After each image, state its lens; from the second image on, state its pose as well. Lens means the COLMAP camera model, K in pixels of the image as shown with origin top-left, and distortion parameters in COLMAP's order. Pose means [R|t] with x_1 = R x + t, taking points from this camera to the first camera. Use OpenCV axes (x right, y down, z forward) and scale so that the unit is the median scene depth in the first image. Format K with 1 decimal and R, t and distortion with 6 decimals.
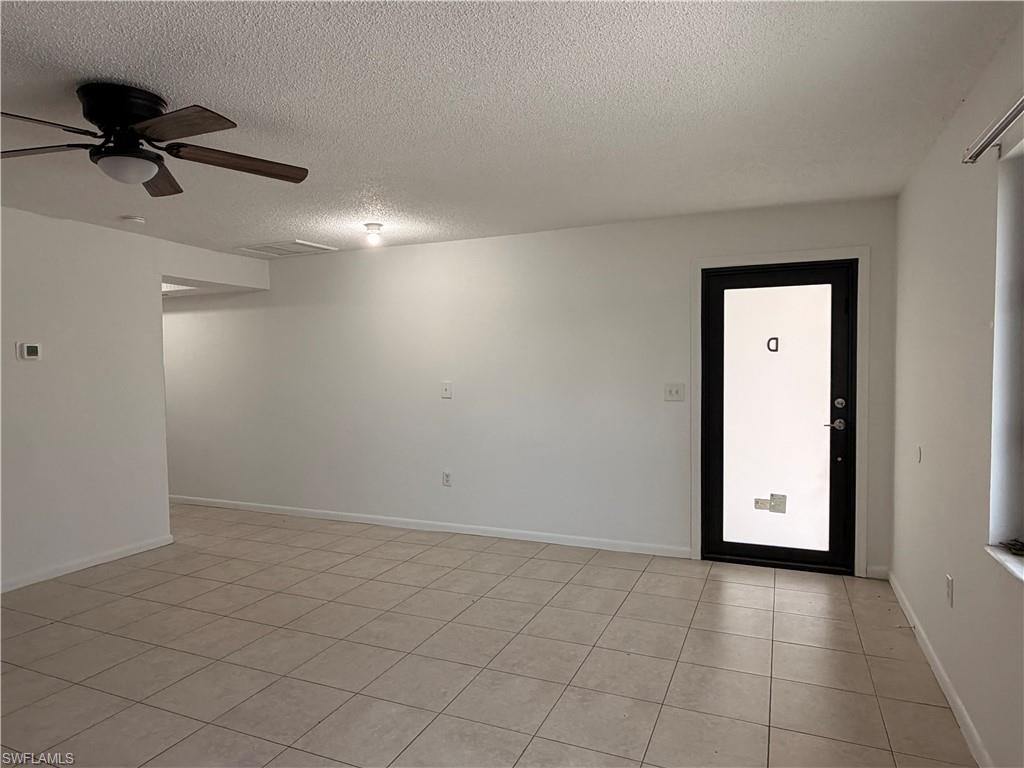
lens RADIAL K [[626.4, 0, 512.0], [0, 626.4, 384.0], [0, 0, 1]] dist [-0.012635, -0.000512]
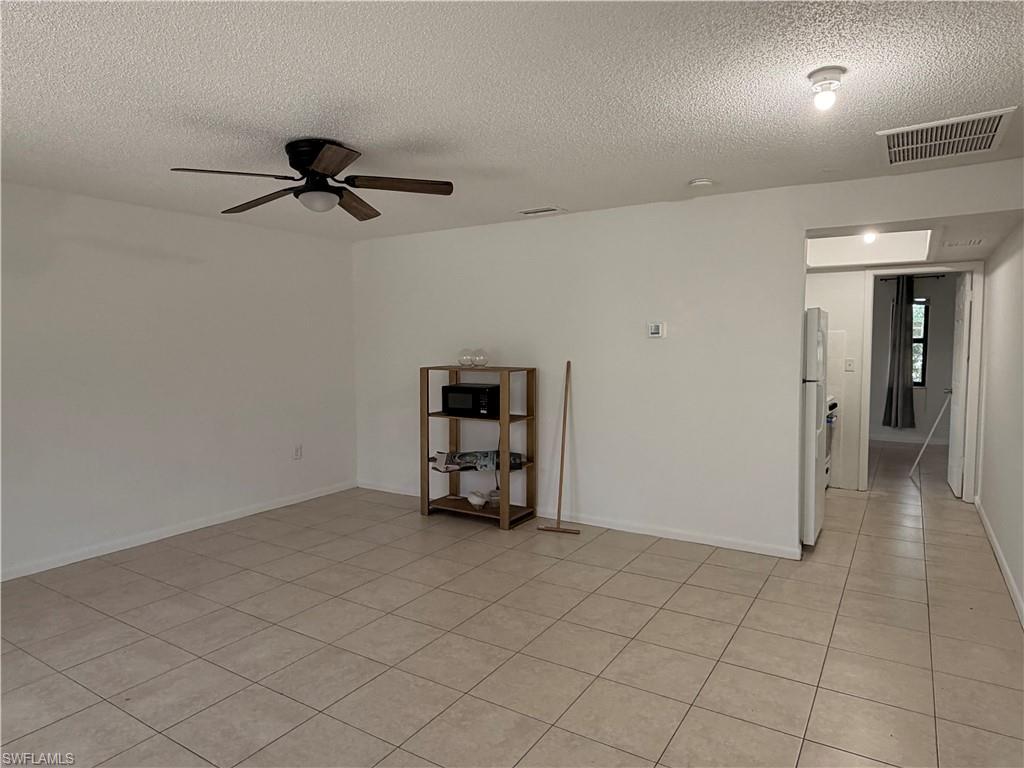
lens RADIAL K [[626.4, 0, 512.0], [0, 626.4, 384.0], [0, 0, 1]] dist [-0.012635, -0.000512]
pose [[-0.150086, 0.071694, -0.986070, 0.354011], [-0.030748, 0.996546, 0.077135, -0.031018], [0.988195, 0.041897, -0.147363, 0.879157]]
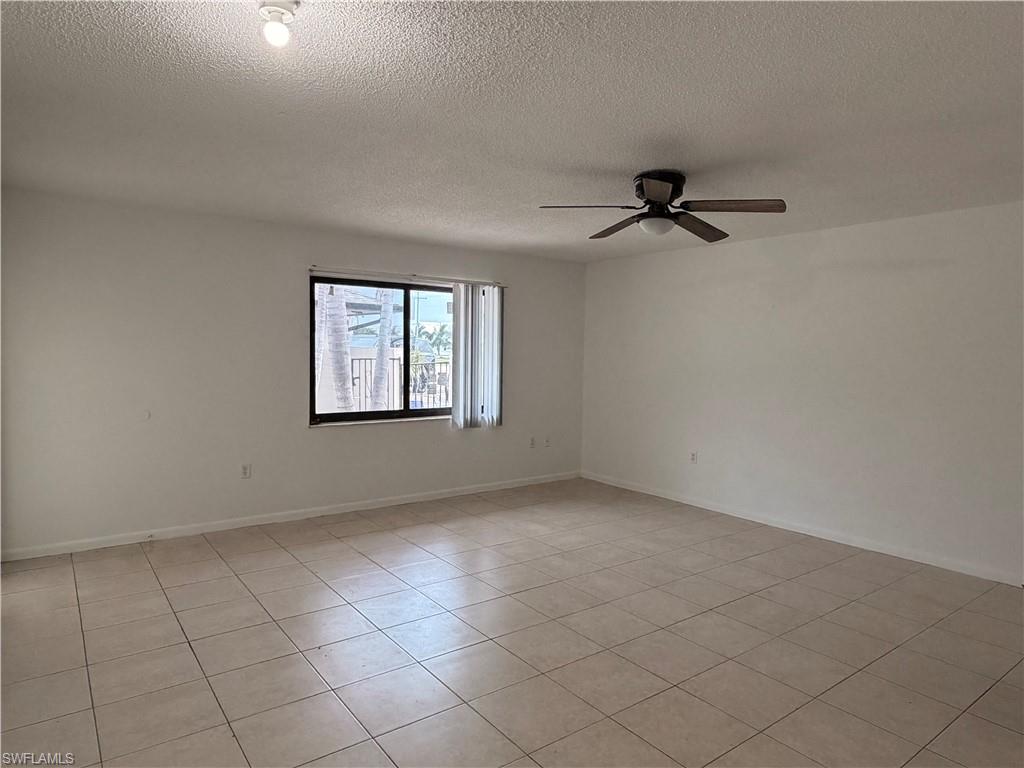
lens RADIAL K [[626.4, 0, 512.0], [0, 626.4, 384.0], [0, 0, 1]] dist [-0.012635, -0.000512]
pose [[-0.864355, -0.033560, 0.501761, -0.591094], [0.010772, 0.996306, 0.085193, -0.051381], [-0.502766, 0.079042, -0.860801, 1.362813]]
